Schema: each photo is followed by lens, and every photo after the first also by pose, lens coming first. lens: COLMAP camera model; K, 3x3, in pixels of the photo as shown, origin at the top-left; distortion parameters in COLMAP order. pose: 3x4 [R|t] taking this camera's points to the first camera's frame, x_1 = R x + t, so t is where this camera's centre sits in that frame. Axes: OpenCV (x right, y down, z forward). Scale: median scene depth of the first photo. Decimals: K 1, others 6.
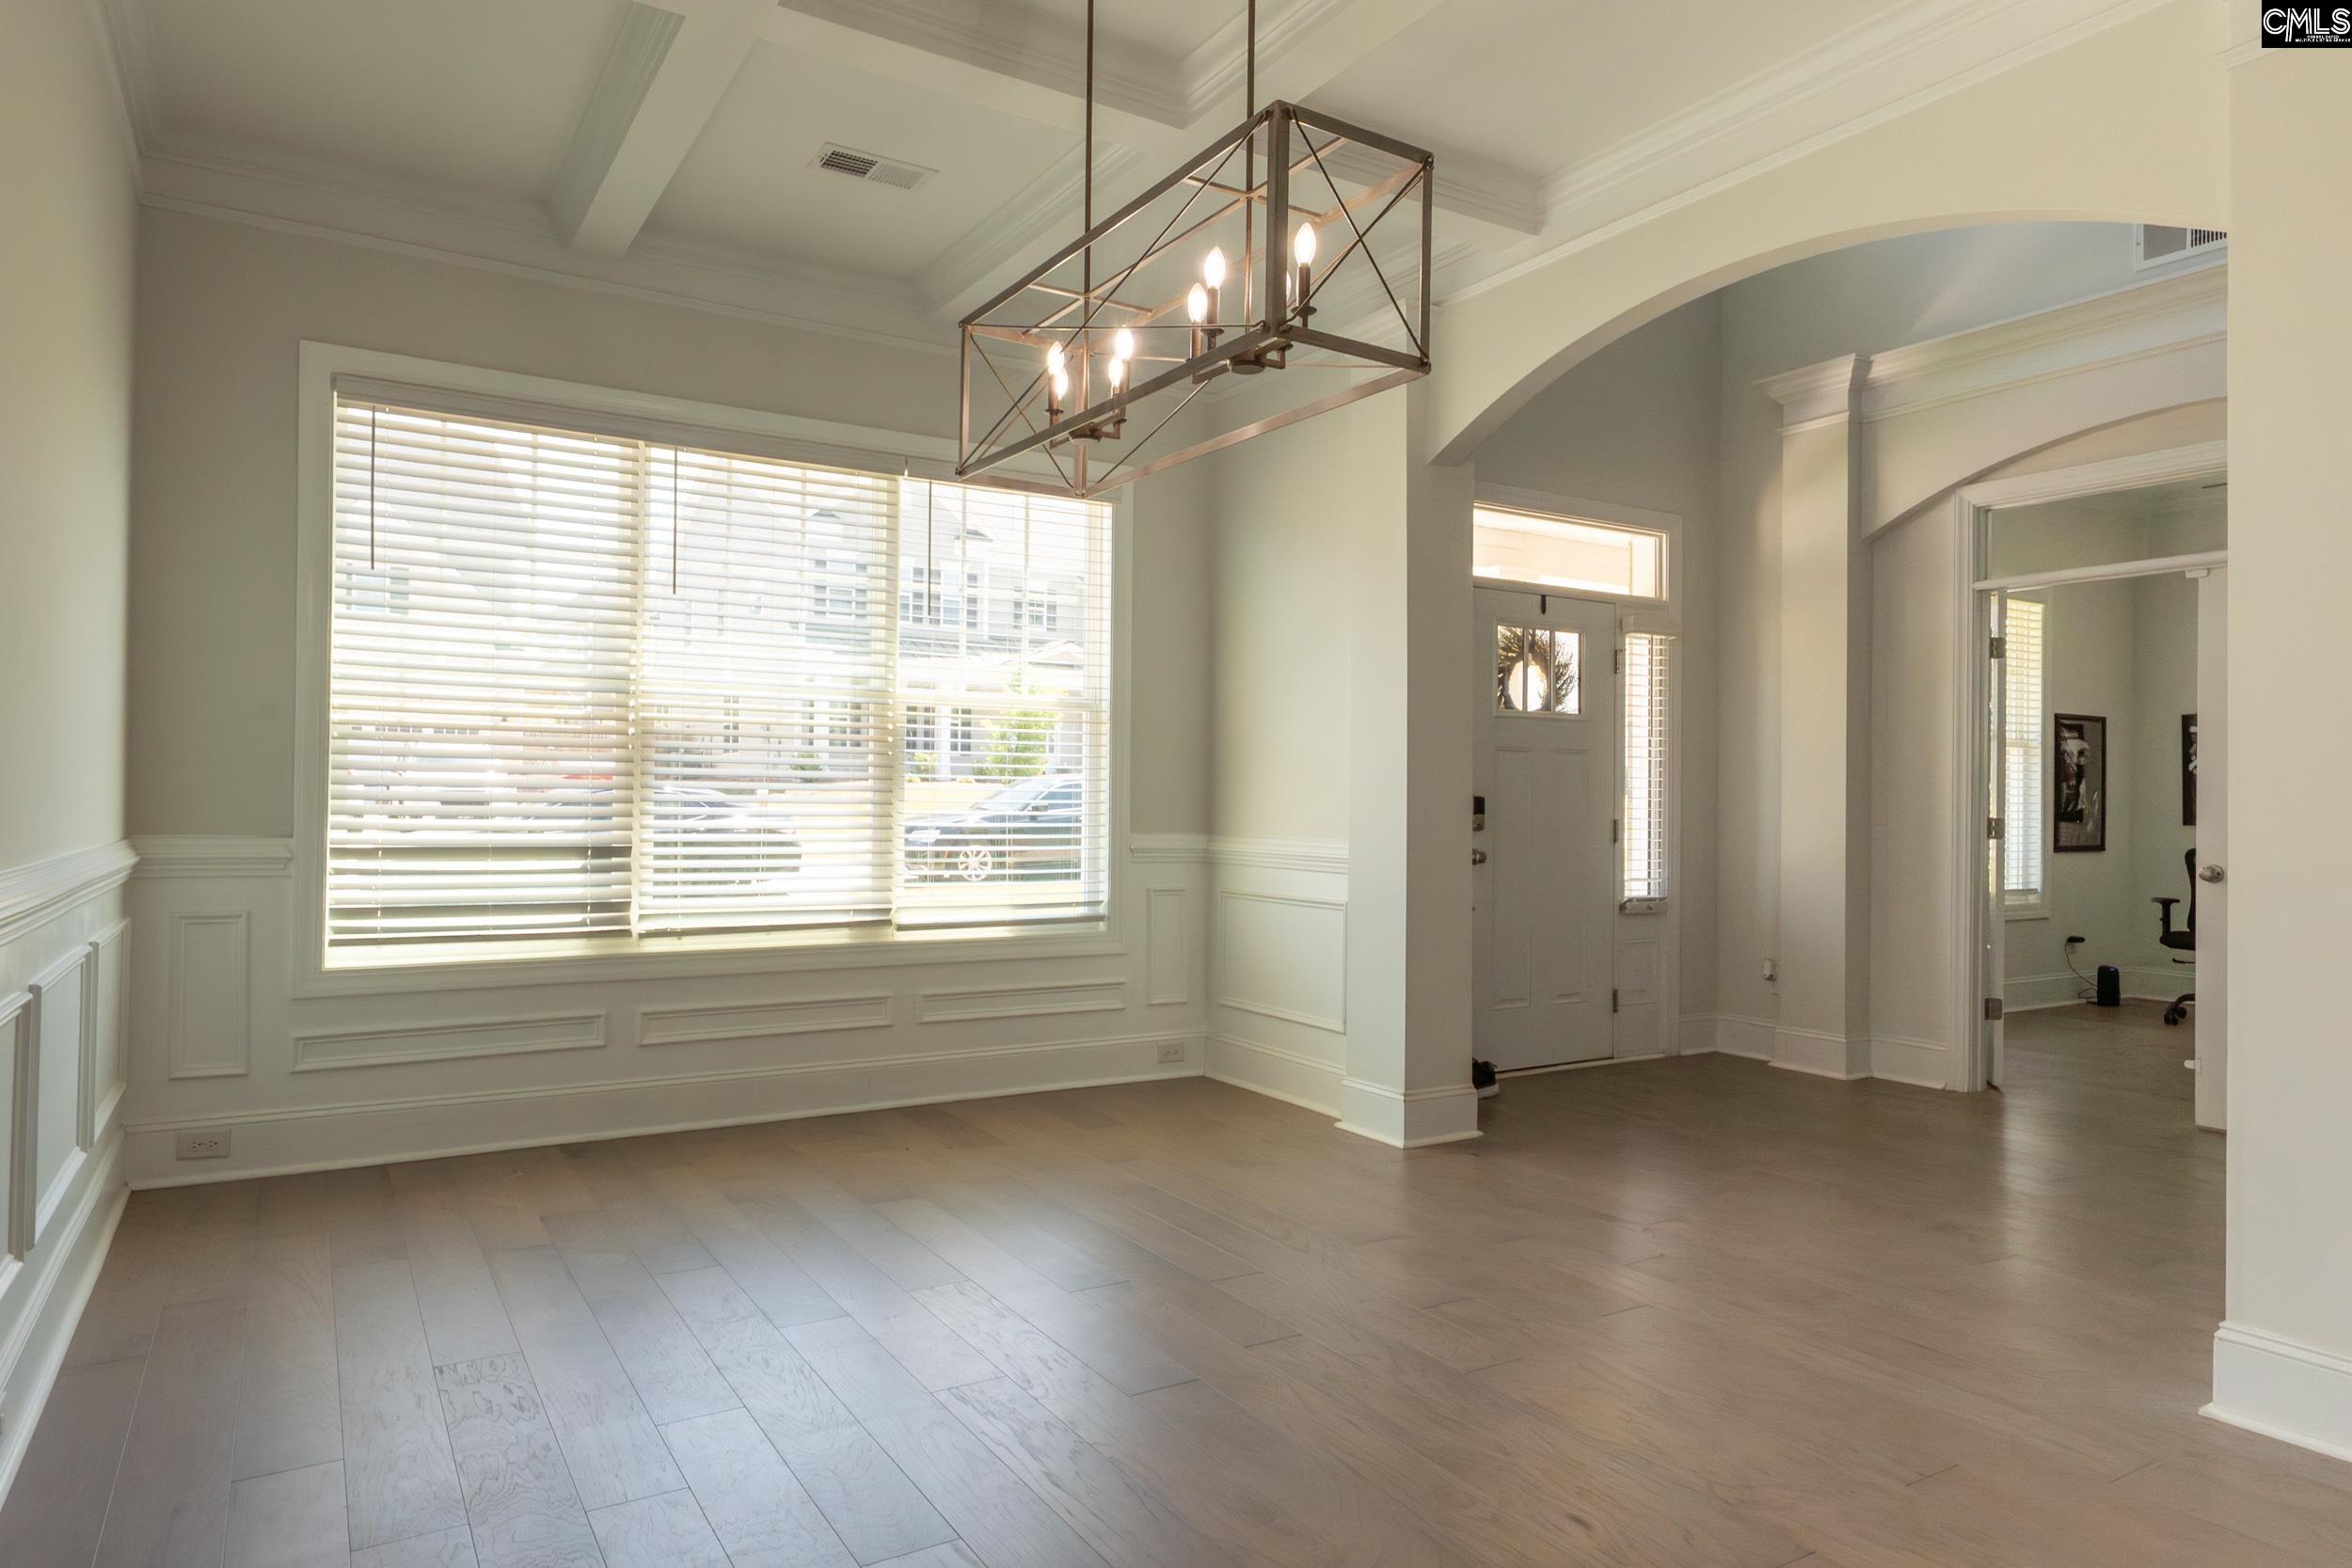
lens RADIAL K [[1419.2, 0, 1161.6], [0, 1419.2, 783.3], [0, 0, 1]] dist [-0.002014, 0.001255]
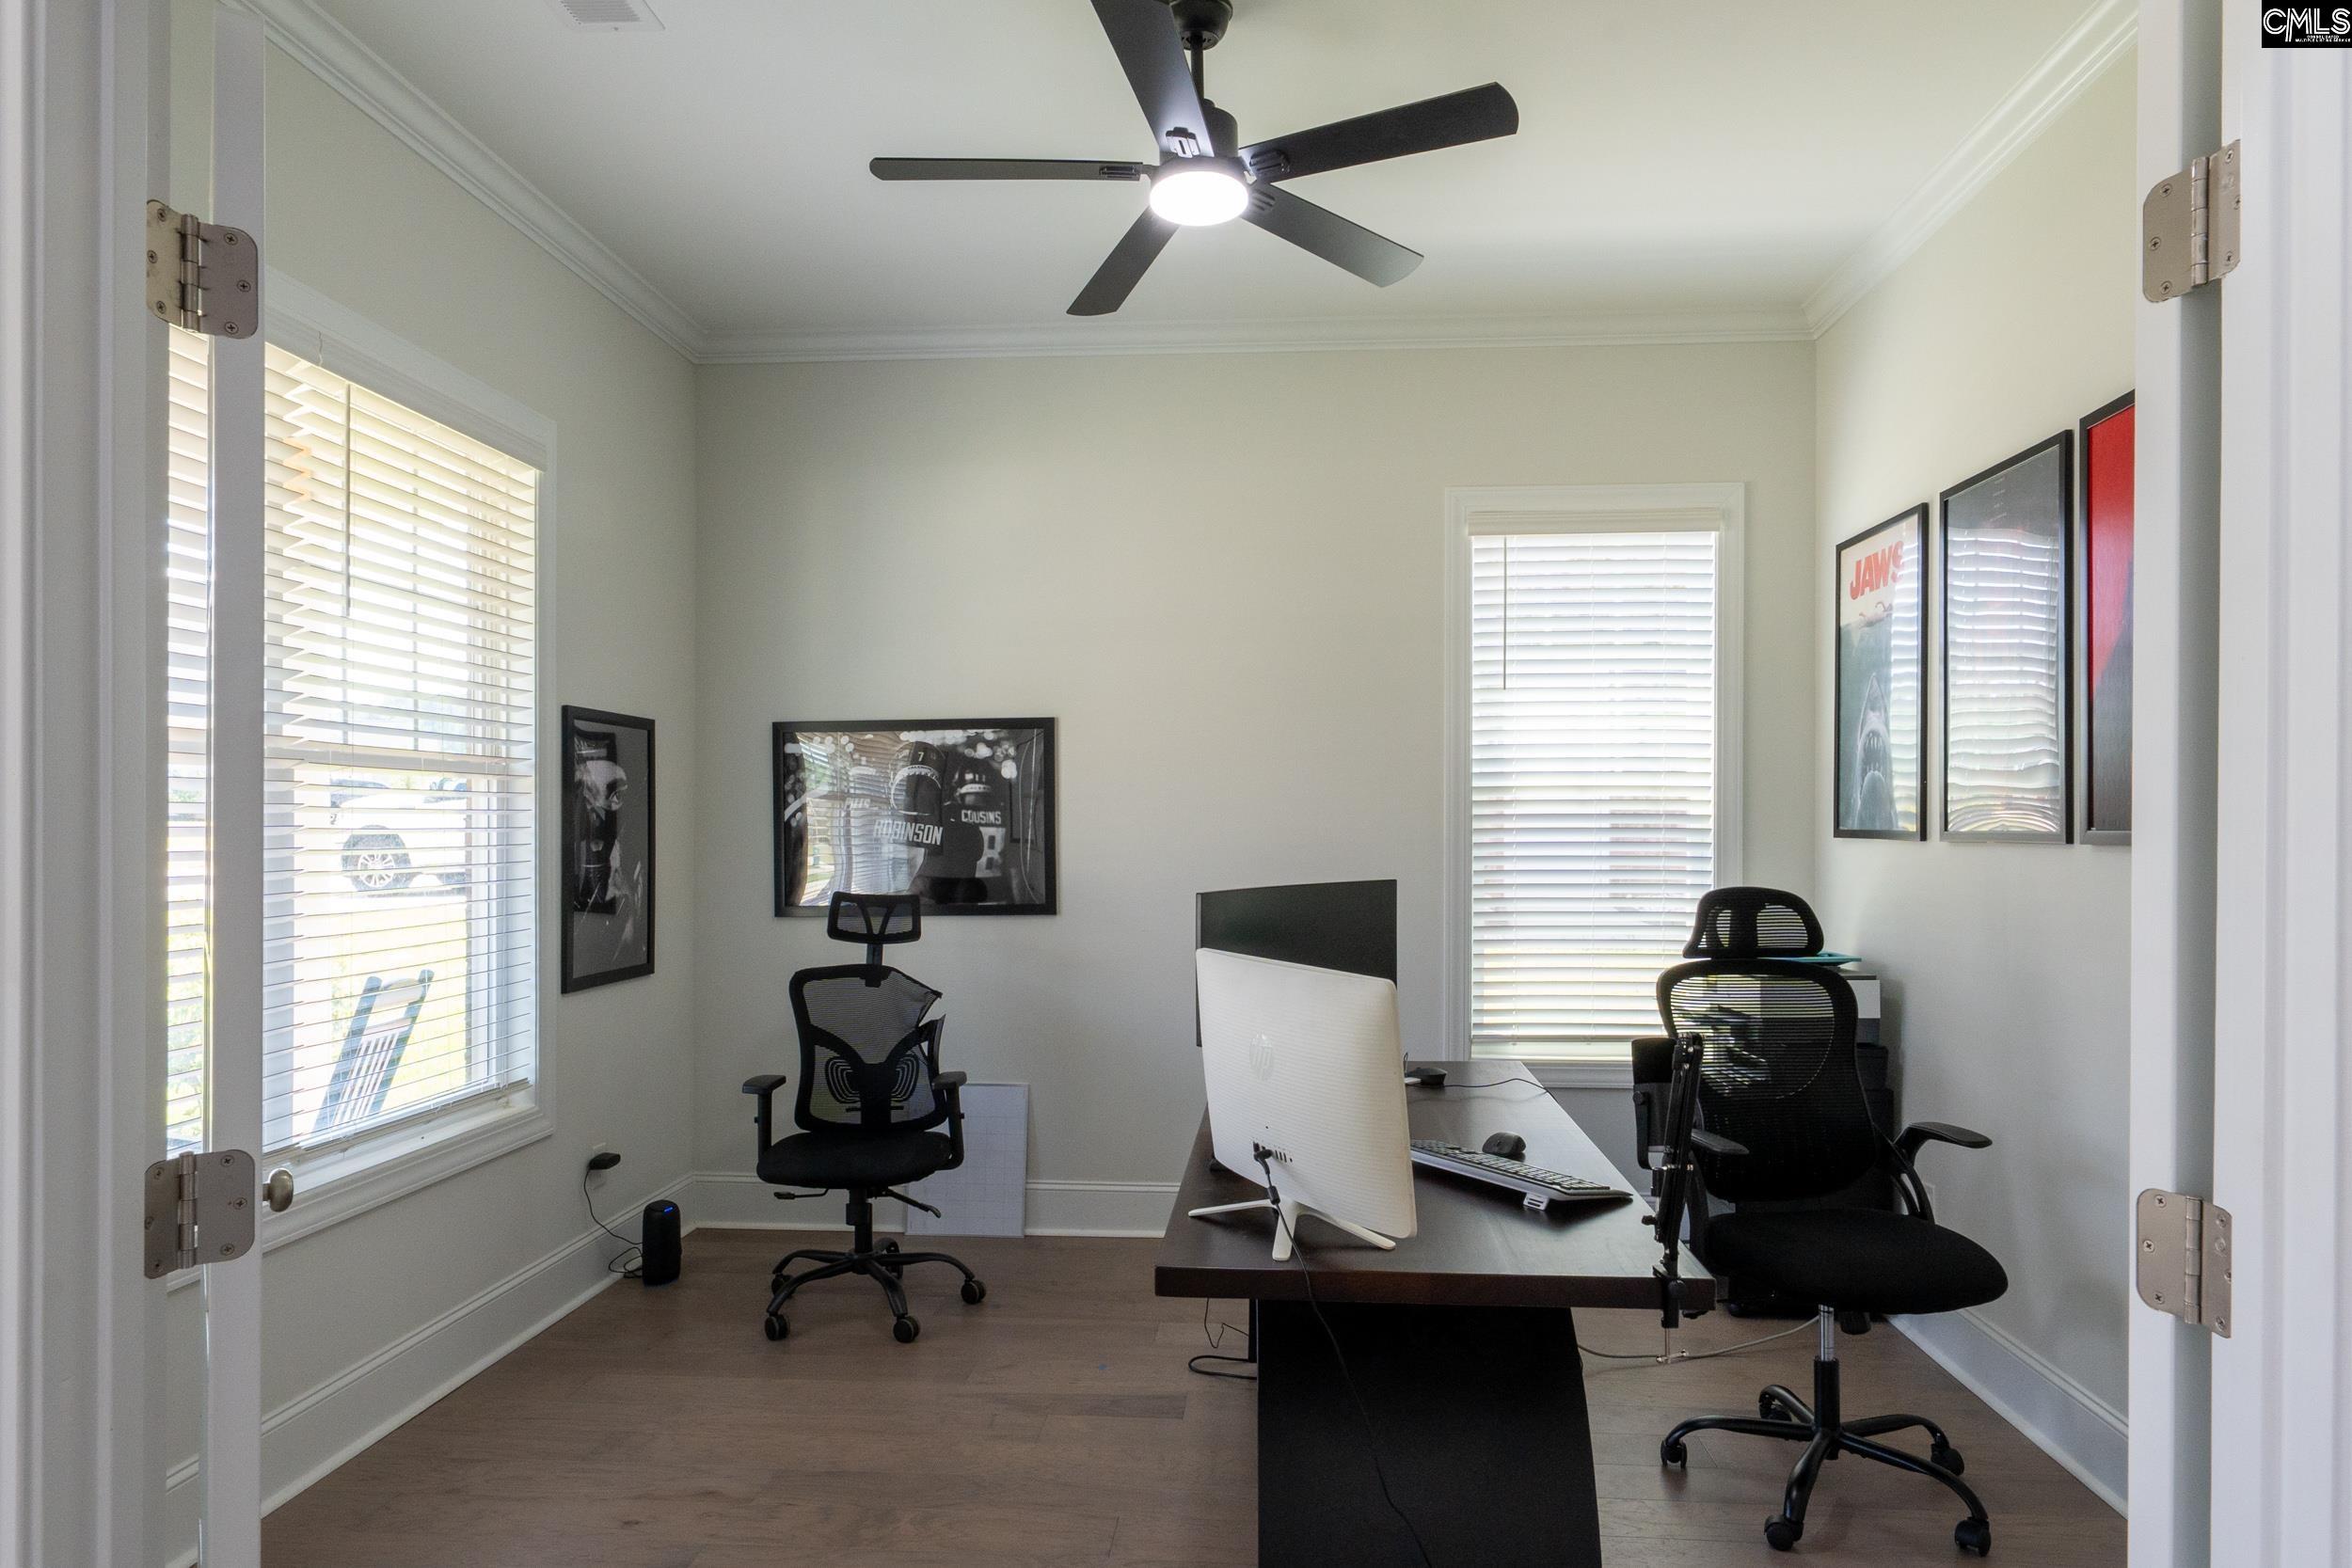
lens RADIAL K [[1419.2, 0, 1168.9], [0, 1419.2, 801.9], [0, 0, 1]] dist [-0.002014, 0.001255]
pose [[0.583507, -0.000963, 0.812107, 0.355395], [0.003062, 0.999995, -0.001014, -0.015401], [-0.812102, 0.003078, 0.583507, 0.546892]]
